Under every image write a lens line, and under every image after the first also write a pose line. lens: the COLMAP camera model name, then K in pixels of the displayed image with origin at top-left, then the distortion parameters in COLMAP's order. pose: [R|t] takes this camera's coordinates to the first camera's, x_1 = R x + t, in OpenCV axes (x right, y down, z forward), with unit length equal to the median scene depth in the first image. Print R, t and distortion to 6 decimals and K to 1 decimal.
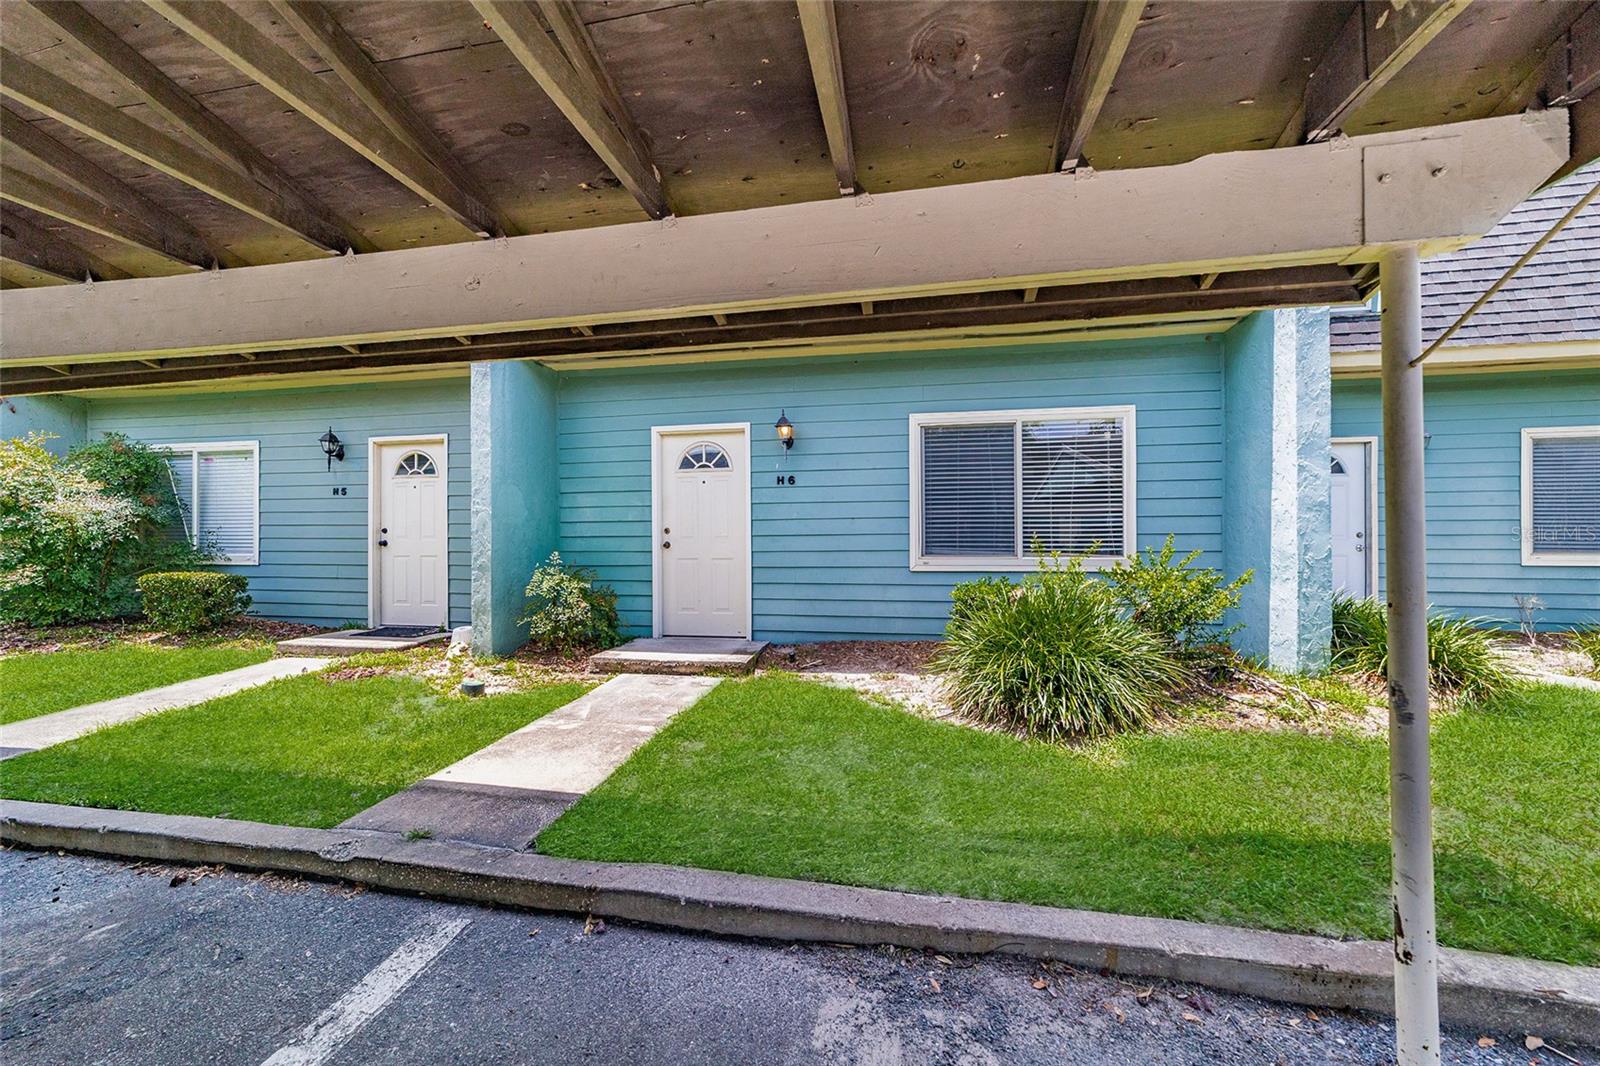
lens RADIAL K [[621.7, 0, 785.3], [0, 621.7, 542.1], [0, 0, 1]] dist [-0.005329, 0.003016]
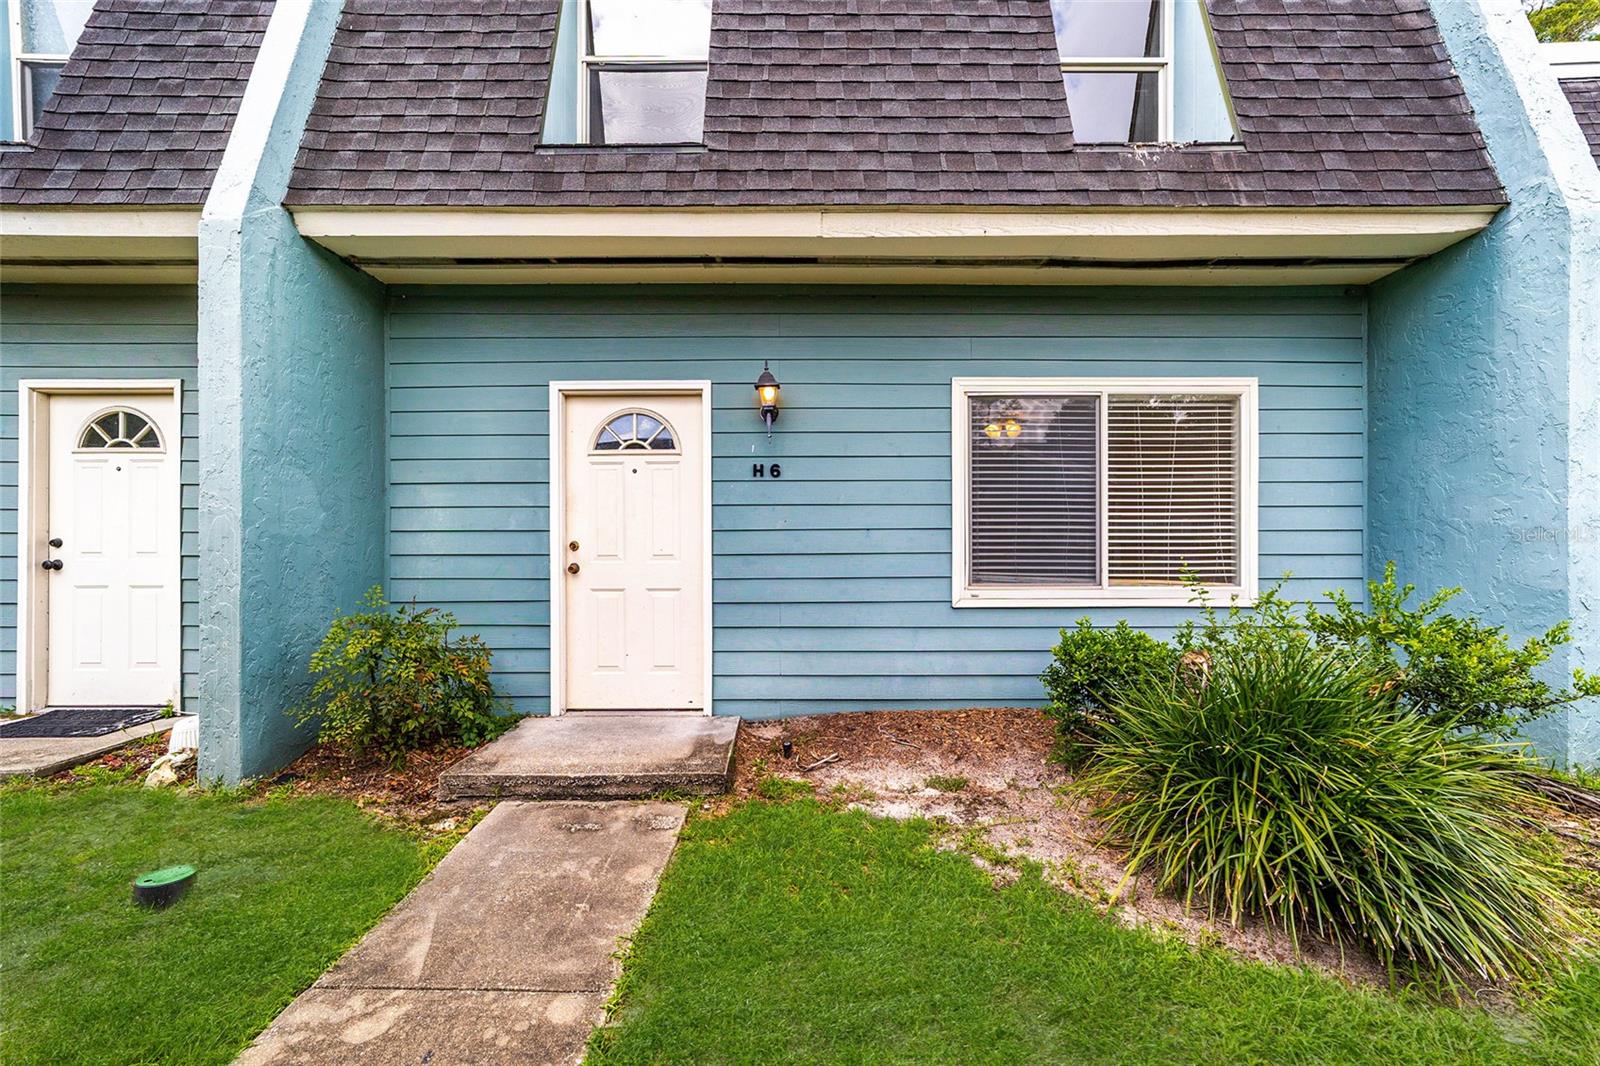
lens RADIAL K [[621.7, 0, 792.4], [0, 621.7, 541.8], [0, 0, 1]] dist [-0.005329, 0.003016]
pose [[0.980847, 0.002308, 0.194765, -0.101984], [-0.001902, 0.999996, -0.002273, -0.023127], [-0.194770, 0.001859, 0.980847, 0.356643]]
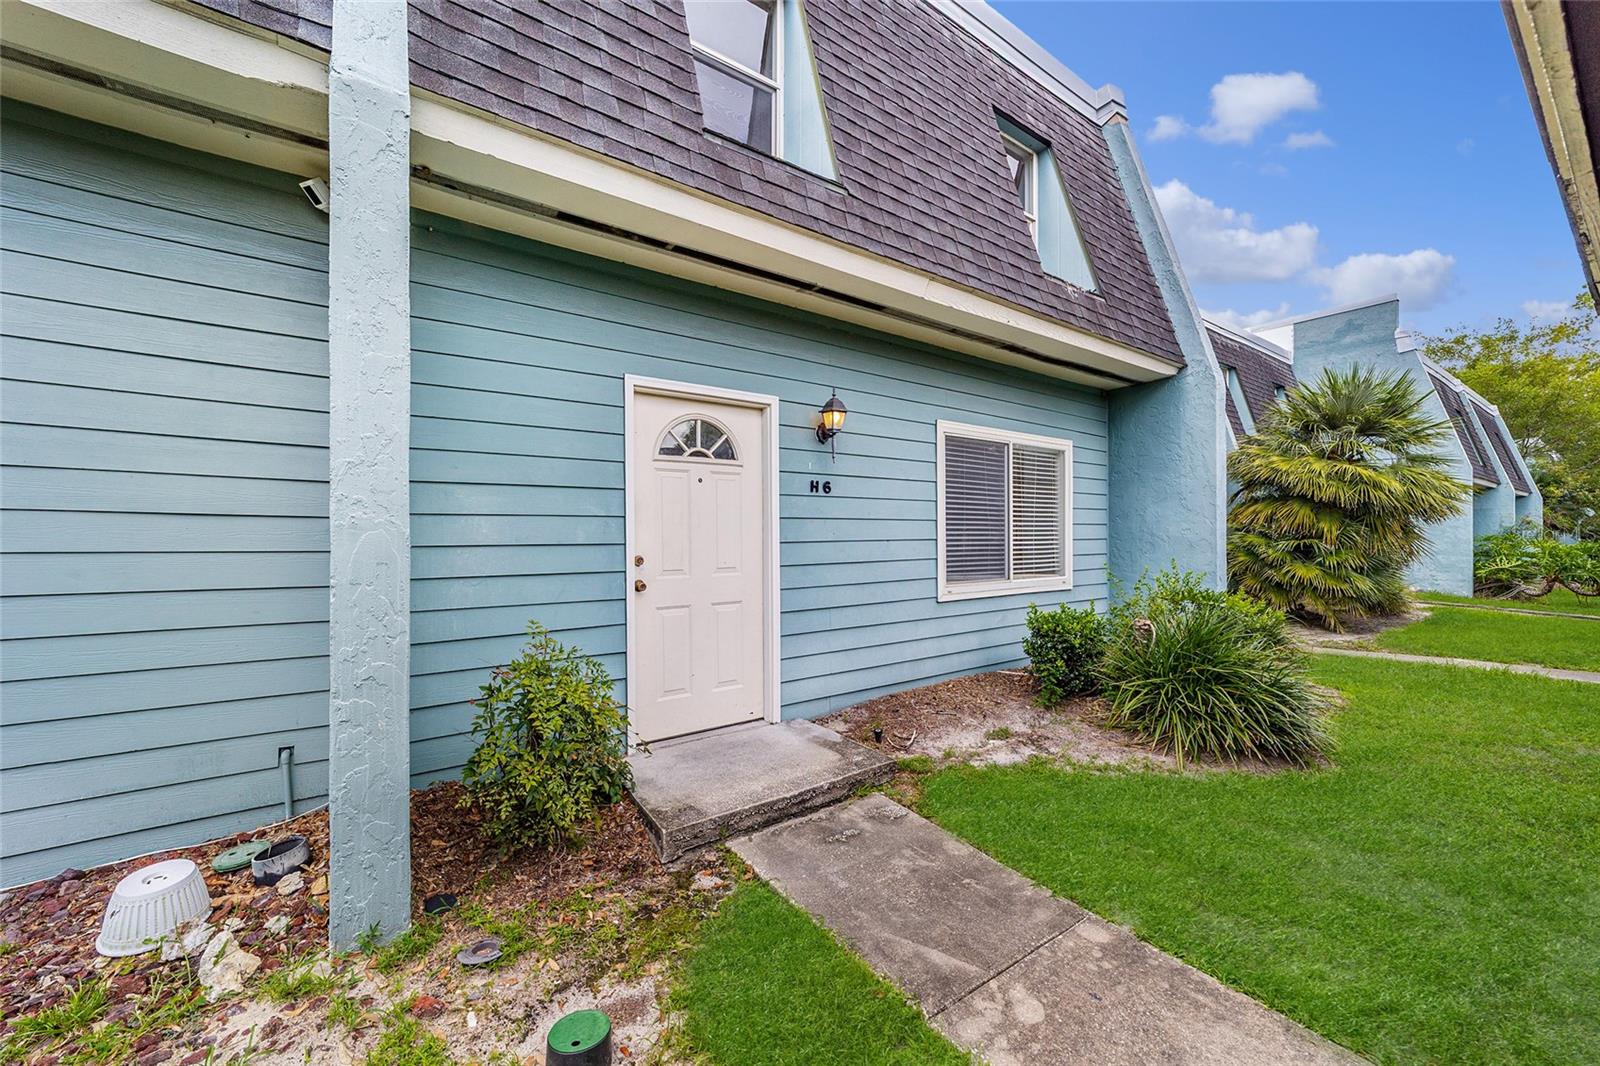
lens RADIAL K [[621.7, 0, 798.7], [0, 621.7, 538.4], [0, 0, 1]] dist [-0.005329, 0.003016]
pose [[0.676671, -0.001658, 0.736284, -0.549184], [0.005212, 0.999983, -0.002538, -0.039171], [-0.736267, 0.005555, 0.676668, 0.546283]]
